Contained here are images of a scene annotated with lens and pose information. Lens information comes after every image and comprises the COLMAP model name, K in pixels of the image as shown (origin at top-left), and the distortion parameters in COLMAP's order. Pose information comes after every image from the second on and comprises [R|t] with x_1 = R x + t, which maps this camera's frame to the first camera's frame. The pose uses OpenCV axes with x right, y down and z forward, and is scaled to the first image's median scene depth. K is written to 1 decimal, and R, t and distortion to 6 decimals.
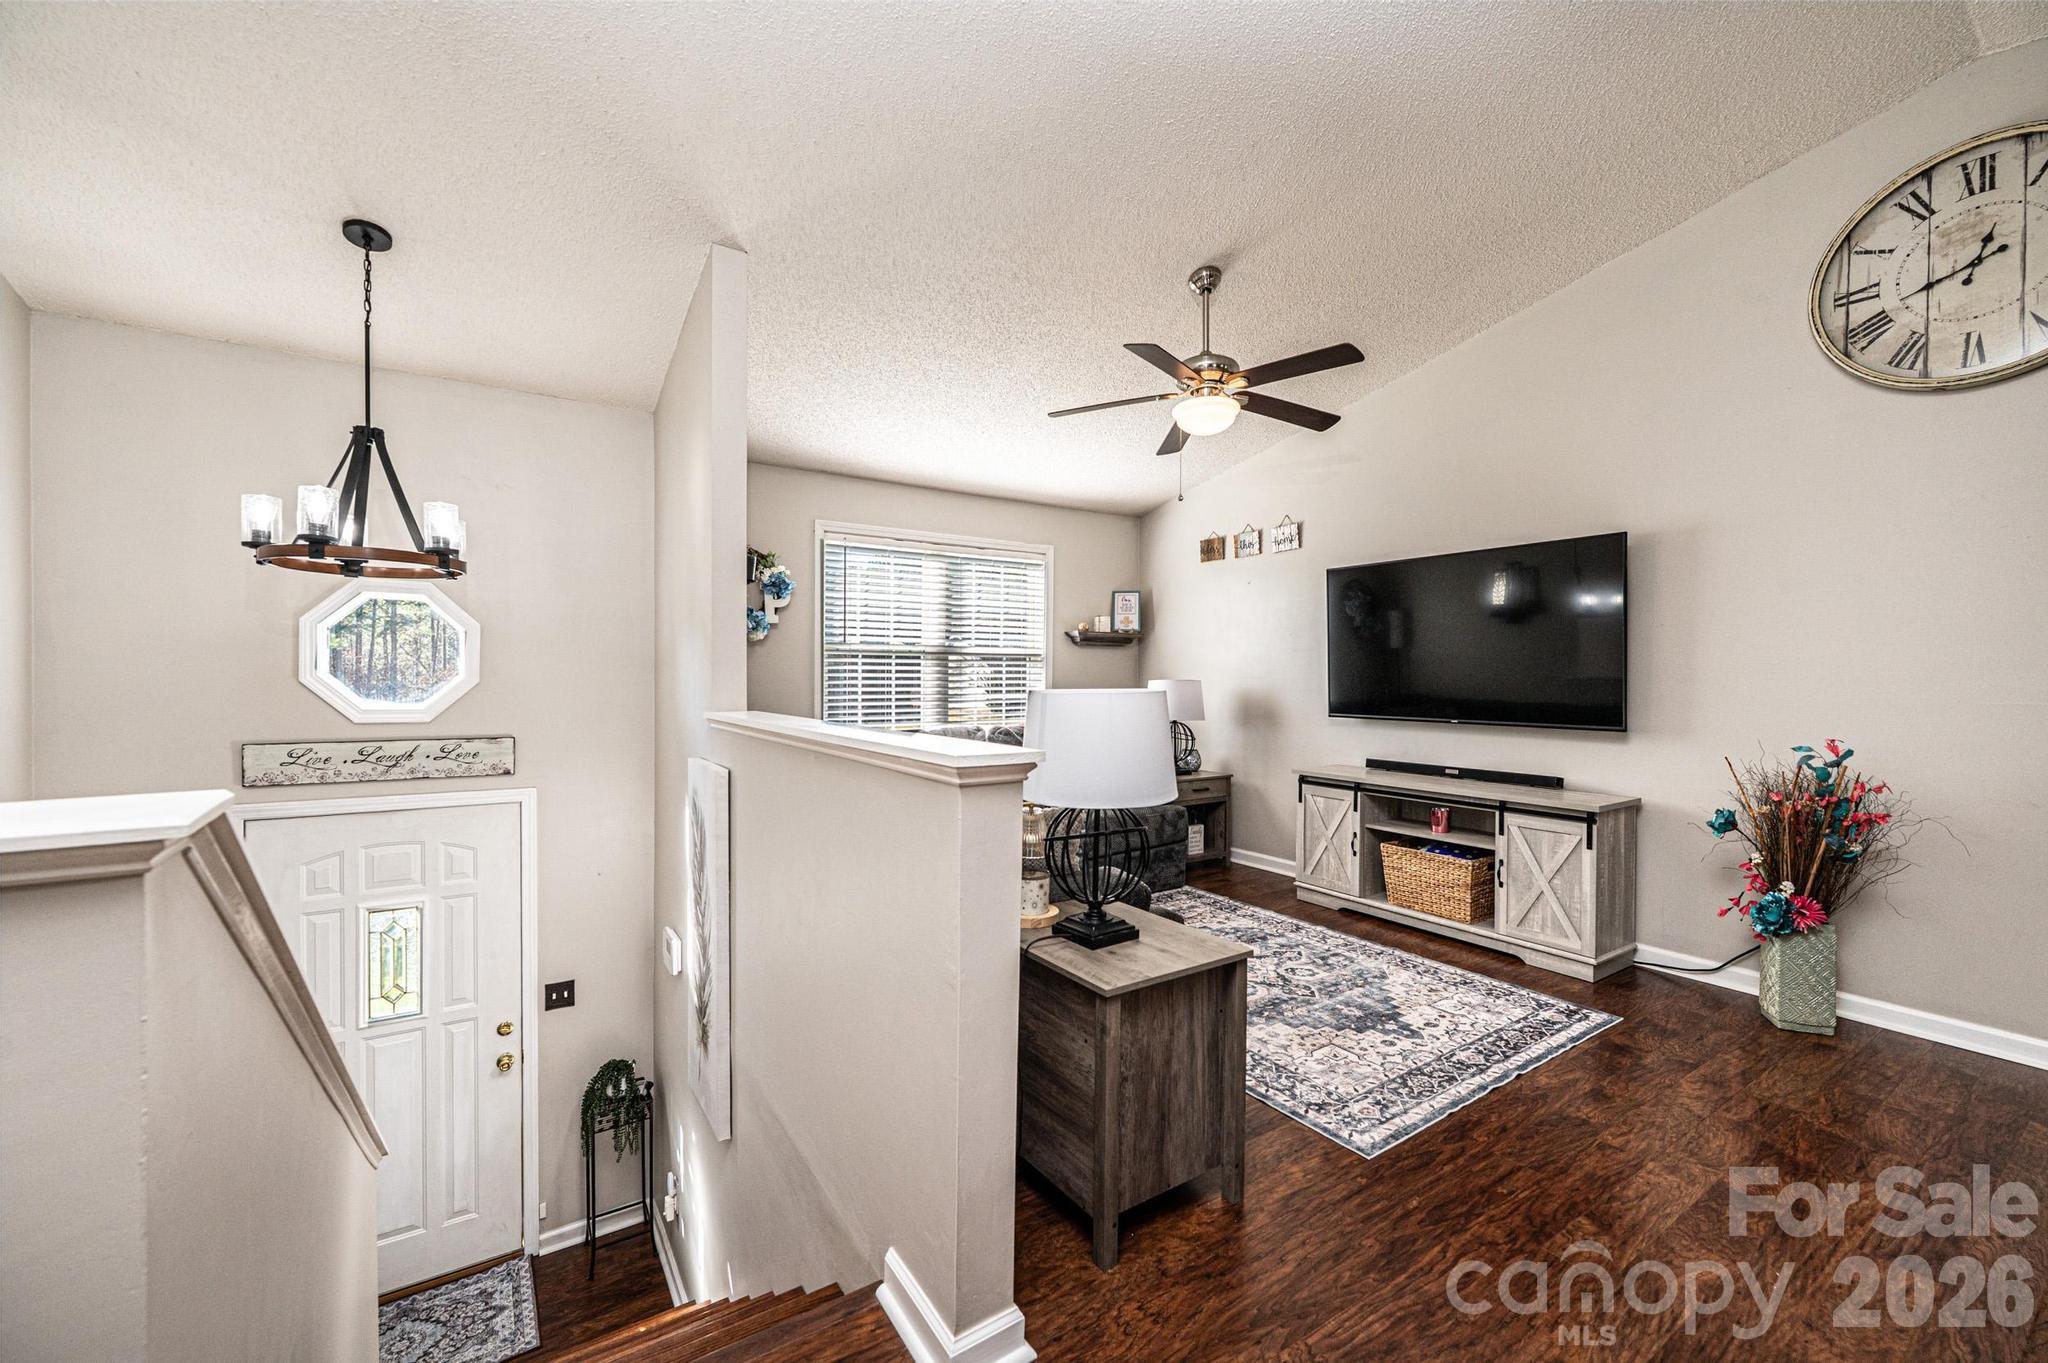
lens RADIAL K [[831.0, 0, 988.8], [0, 831.0, 680.5], [0, 0, 1]] dist [0.000263, 0.000041]
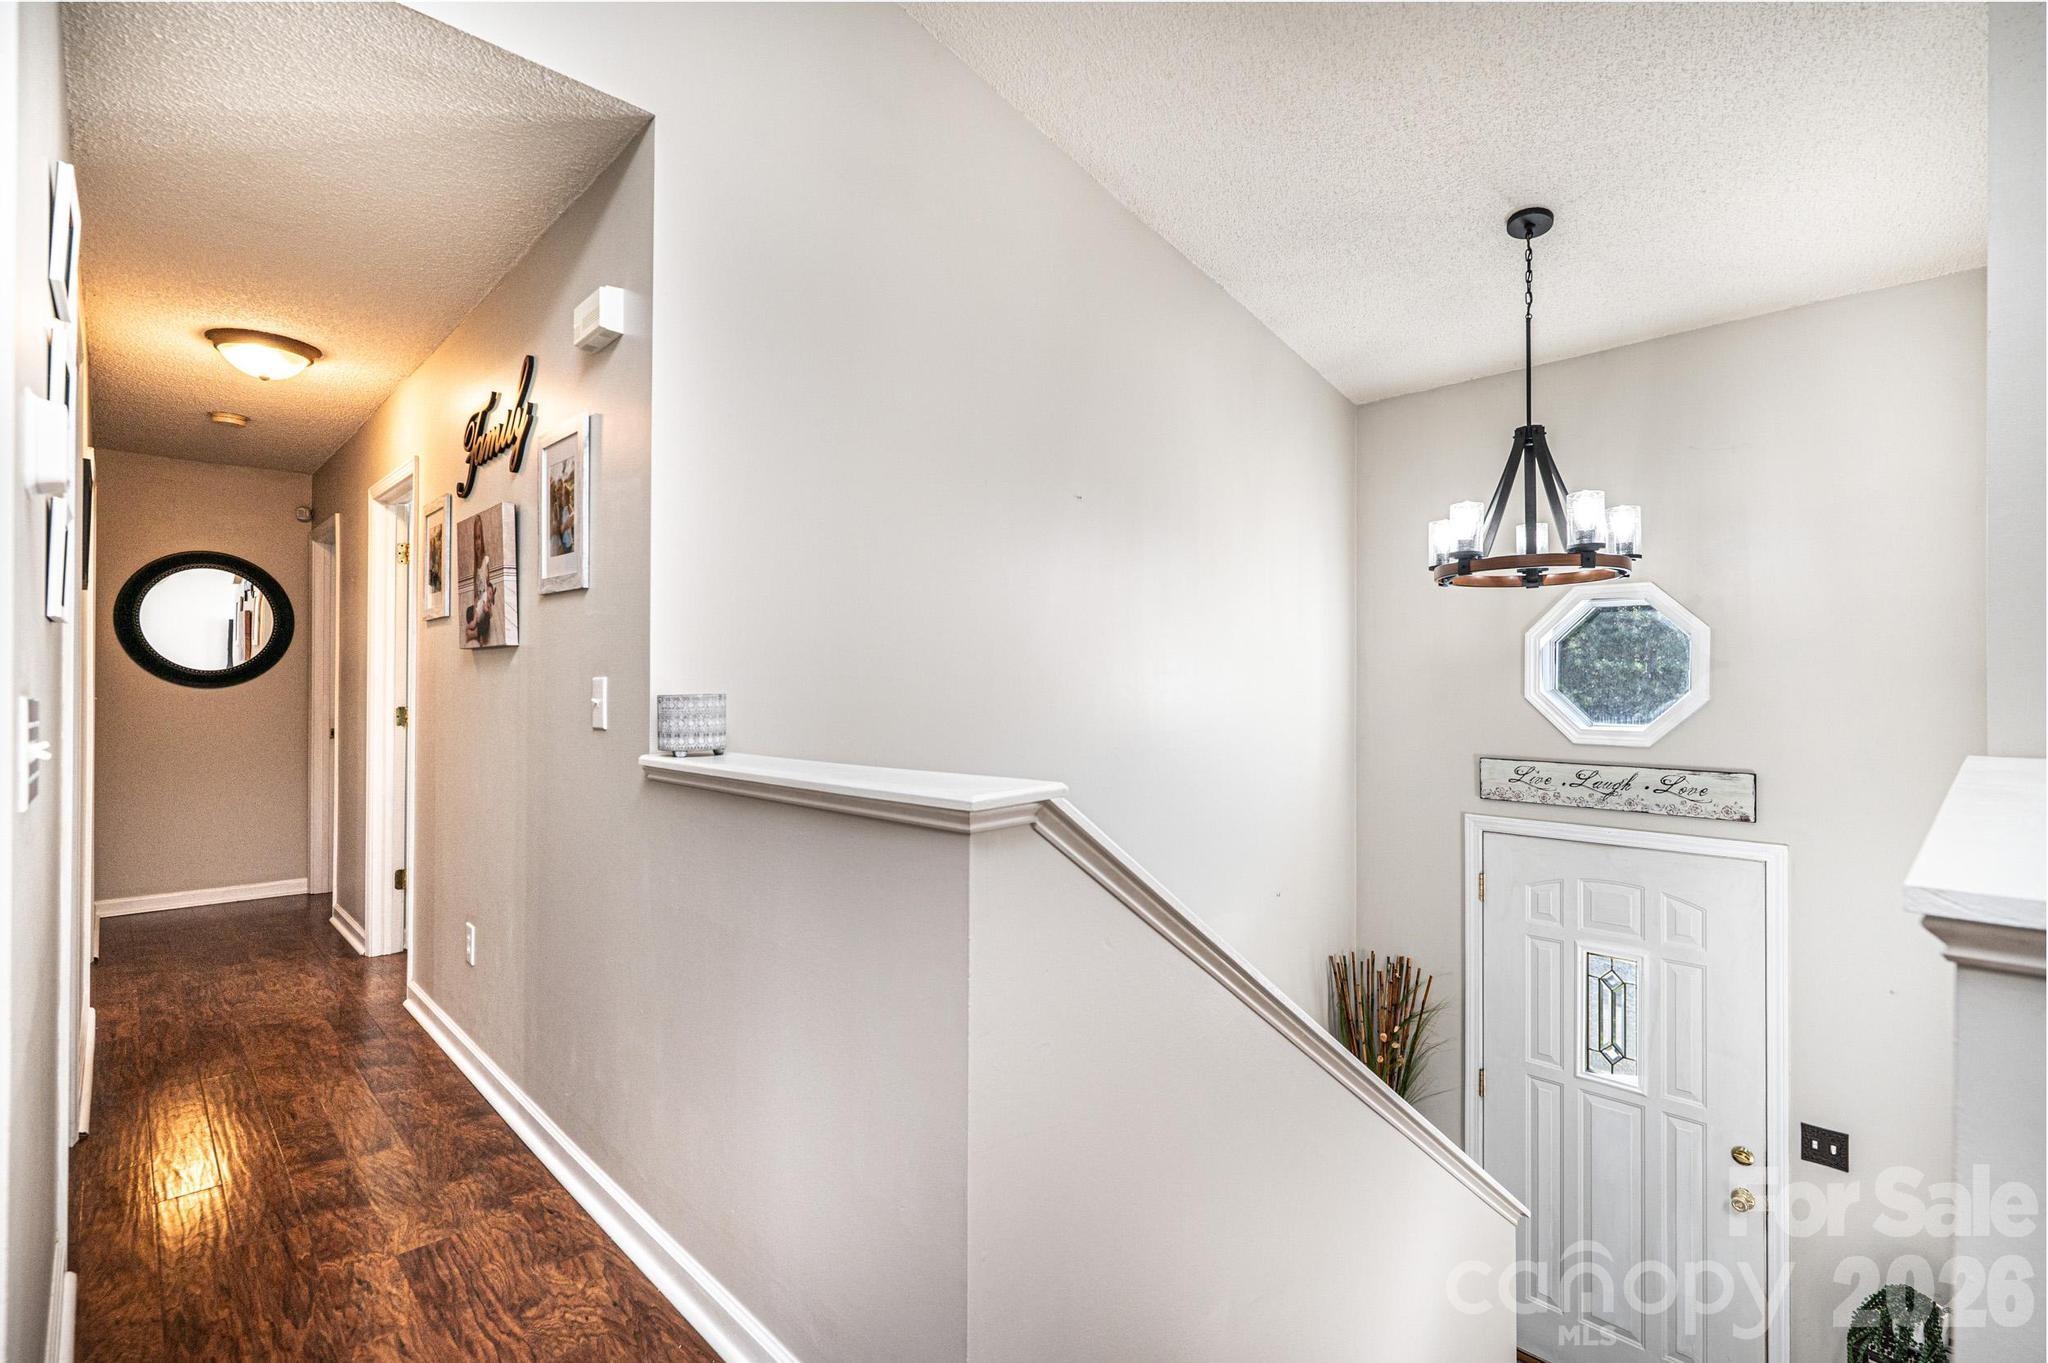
lens RADIAL K [[939.9, 0, 1024.0], [0, 939.9, 681.5], [0, 0, 1]] dist [-0.000684, 0.000030]
pose [[0.206618, -0.009415, -0.978376, 0.135197], [-0.008740, 0.999896, -0.011468, -0.000175], [0.978383, 0.010920, 0.206514, 0.182451]]
